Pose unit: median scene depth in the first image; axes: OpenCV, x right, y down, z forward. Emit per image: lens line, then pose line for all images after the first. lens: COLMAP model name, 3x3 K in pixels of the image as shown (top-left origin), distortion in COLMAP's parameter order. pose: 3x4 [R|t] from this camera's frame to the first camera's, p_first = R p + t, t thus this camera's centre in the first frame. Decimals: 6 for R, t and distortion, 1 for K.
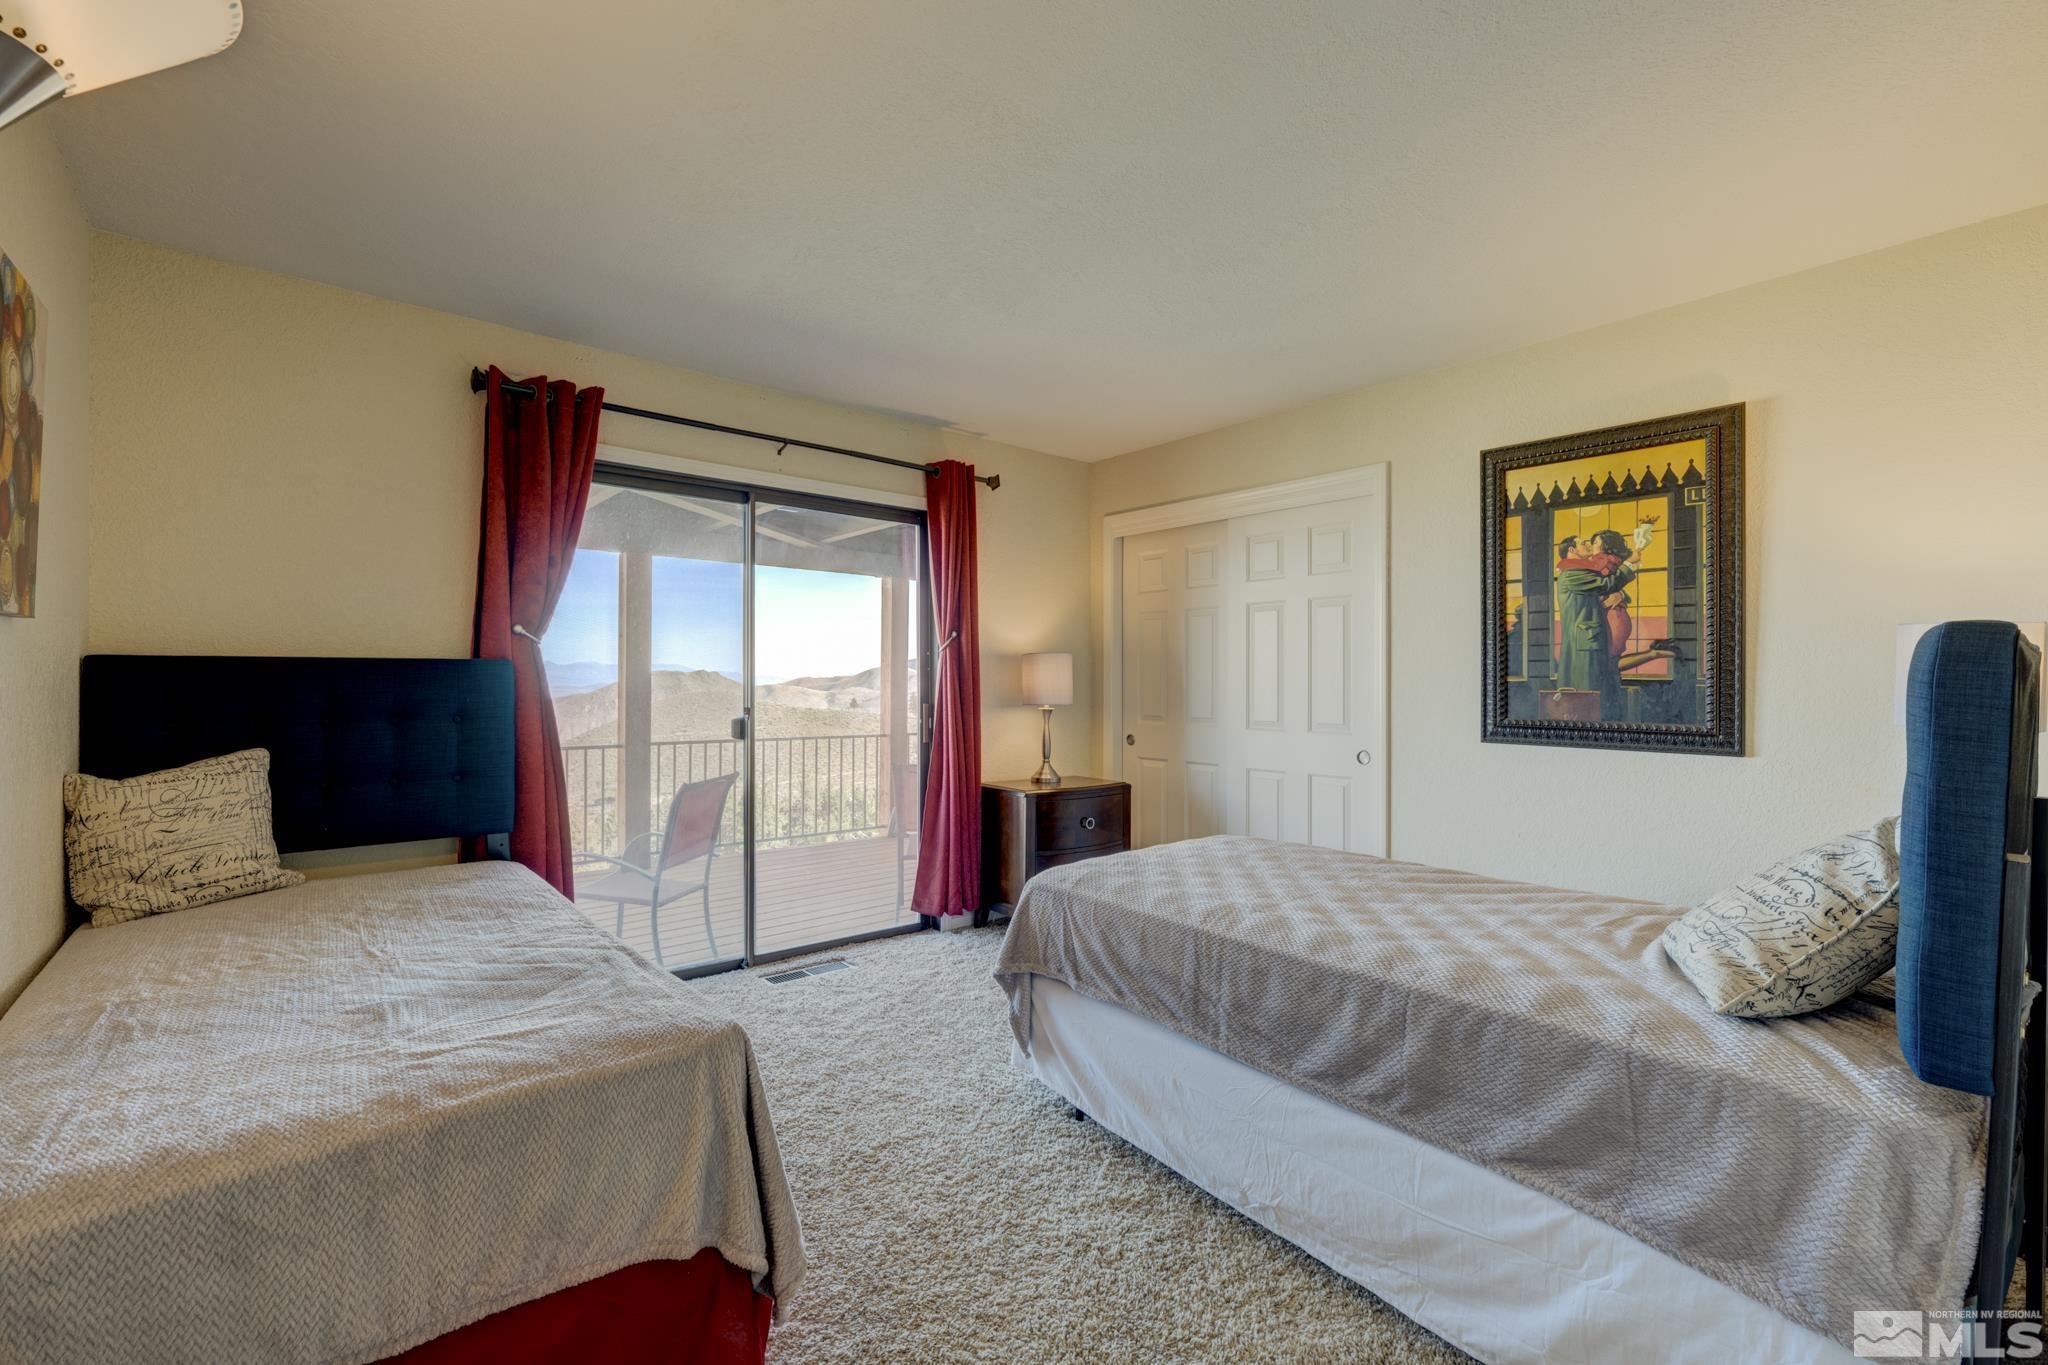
lens RADIAL K [[908.0, 0, 1026.6], [0, 908.0, 667.6], [0, 0, 1]] dist [0.000985, 0.000021]
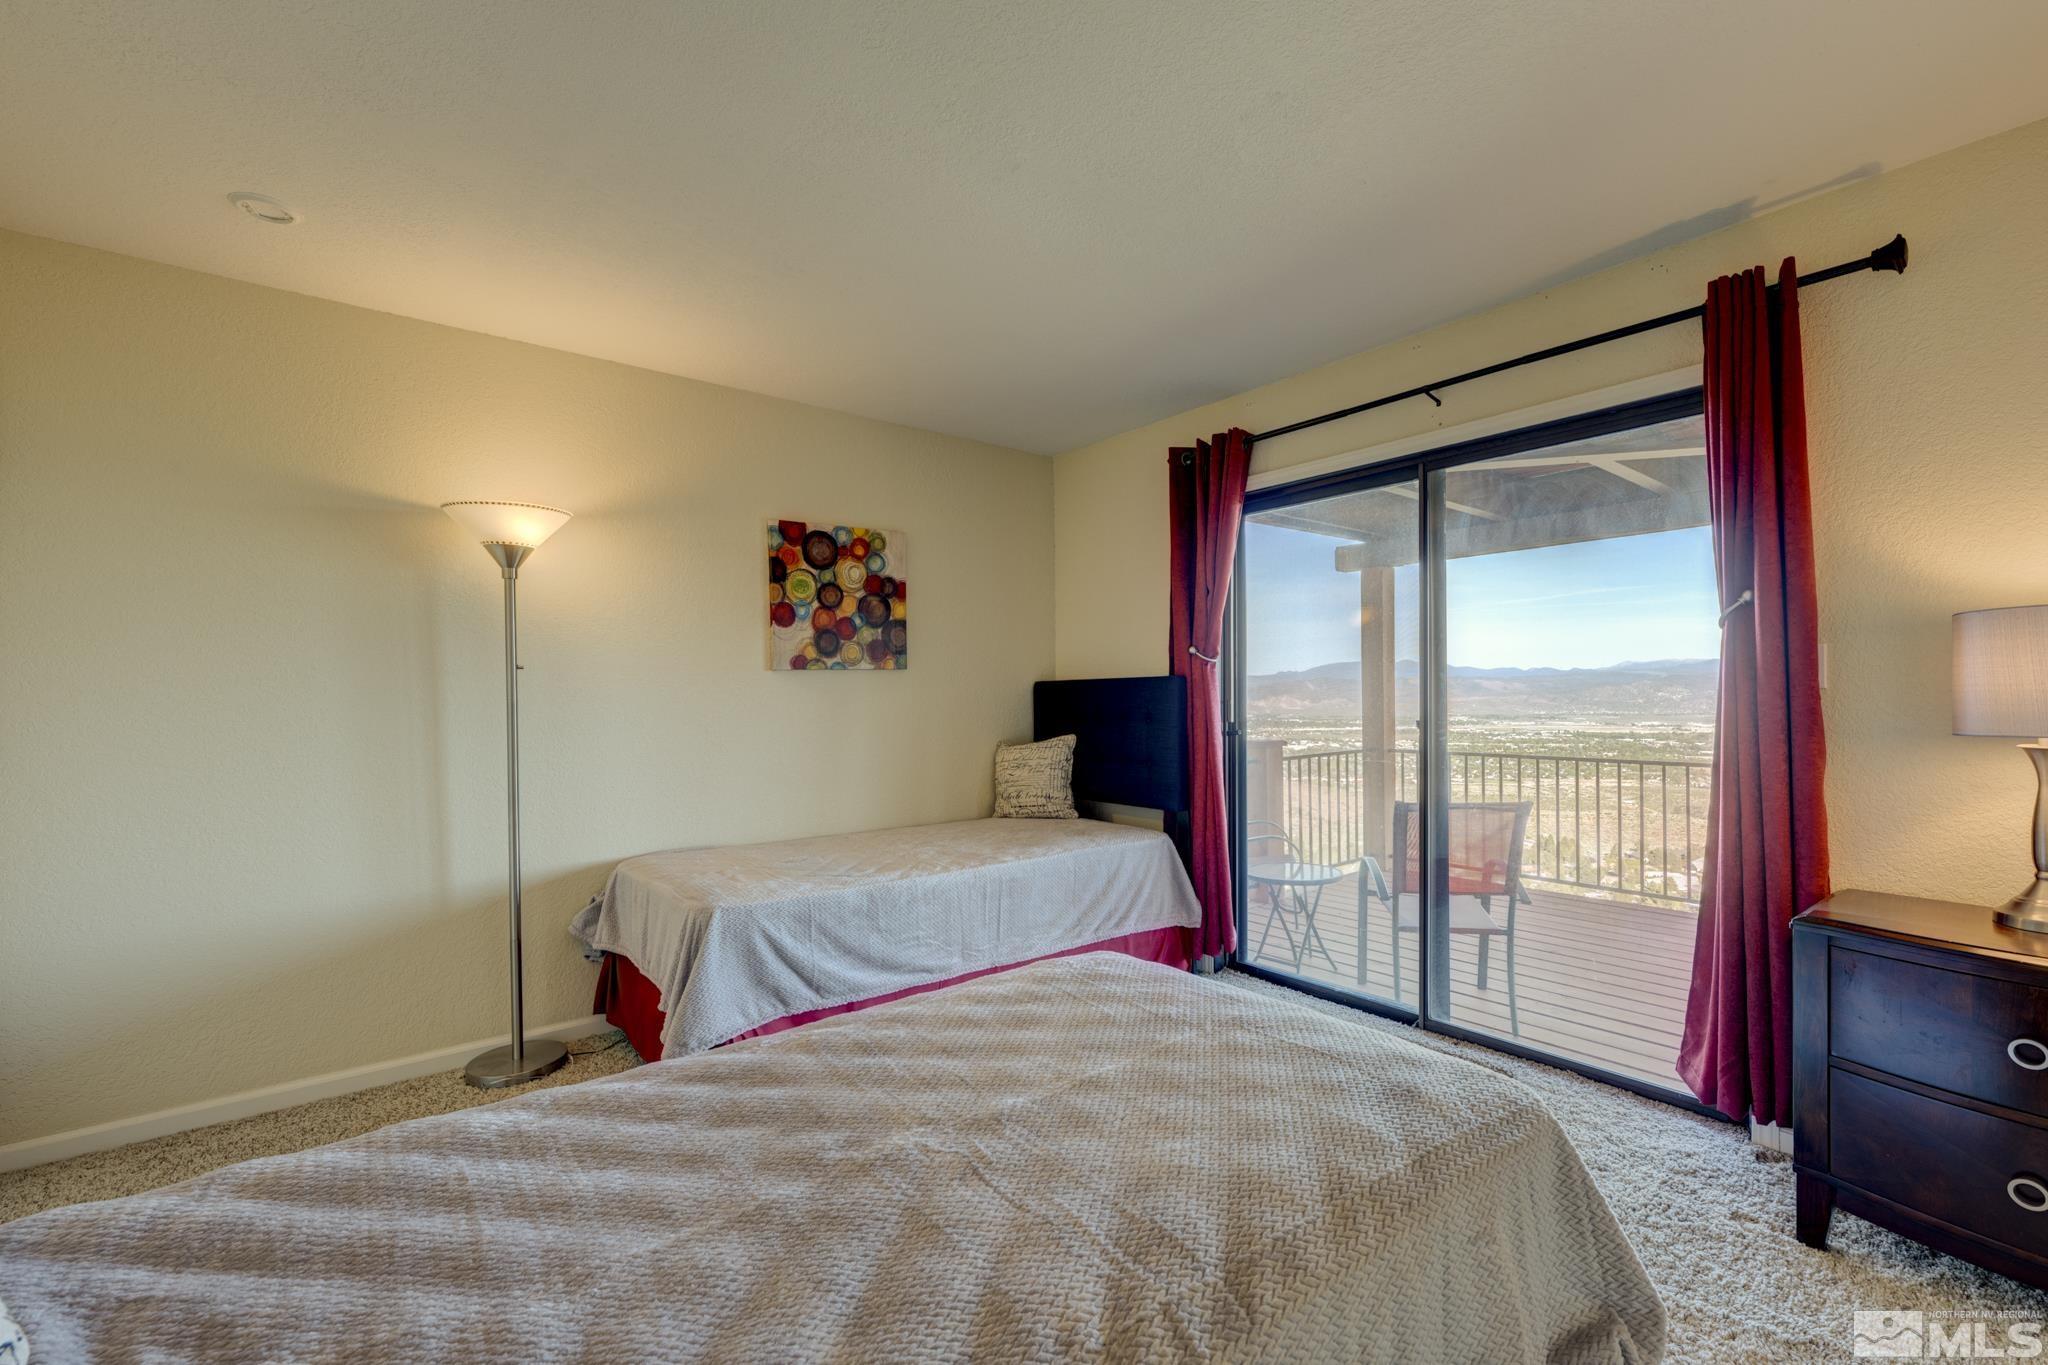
lens RADIAL K [[827.2, 0, 1030.1], [0, 827.2, 686.1], [0, 0, 1]] dist [0.002506, 0.000290]
pose [[-0.027635, -0.006879, -0.999594, 0.529111], [0.034210, 0.999384, -0.007823, 0.006652], [0.999033, -0.034413, -0.027382, 0.742734]]
